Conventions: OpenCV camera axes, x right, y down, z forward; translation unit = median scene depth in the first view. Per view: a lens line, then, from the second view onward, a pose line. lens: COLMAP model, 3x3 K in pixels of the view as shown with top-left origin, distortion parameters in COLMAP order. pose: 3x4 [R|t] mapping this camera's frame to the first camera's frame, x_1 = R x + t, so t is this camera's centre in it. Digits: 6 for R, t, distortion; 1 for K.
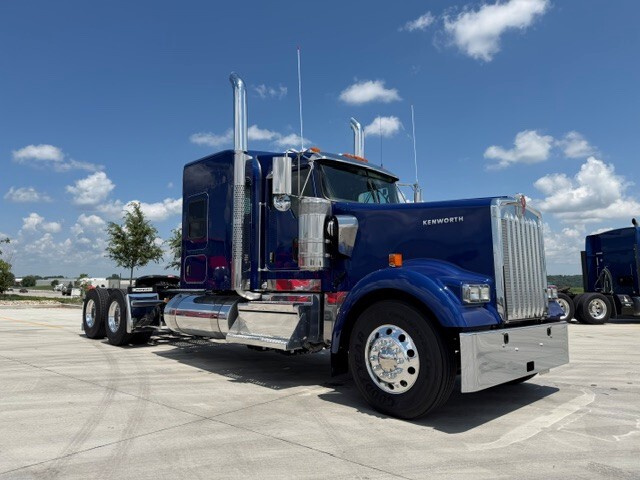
lens RADIAL K [[445.6, 0, 320.0], [0, 445.6, 240.0], [0, 0, 1]] dist [0.040095, -0.000636]
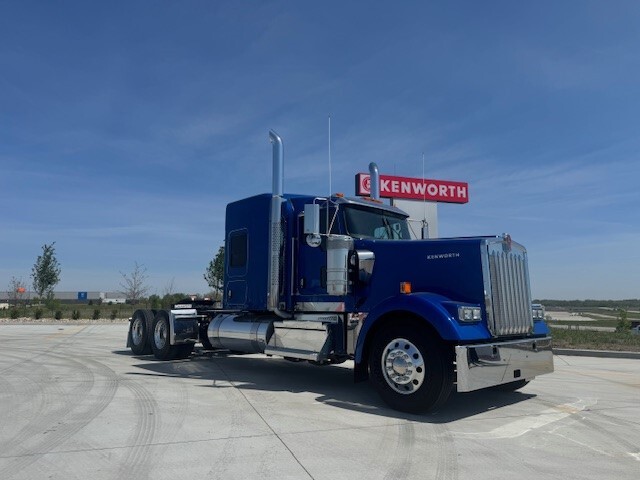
lens RADIAL K [[445.6, 0, 320.0], [0, 445.6, 240.0], [0, 0, 1]] dist [0.040095, -0.000636]
pose [[0.999475, -0.003381, -0.032237, -0.026802], [0.001898, 0.998944, -0.045915, -0.025770], [0.032358, 0.045830, 0.998425, -0.227330]]
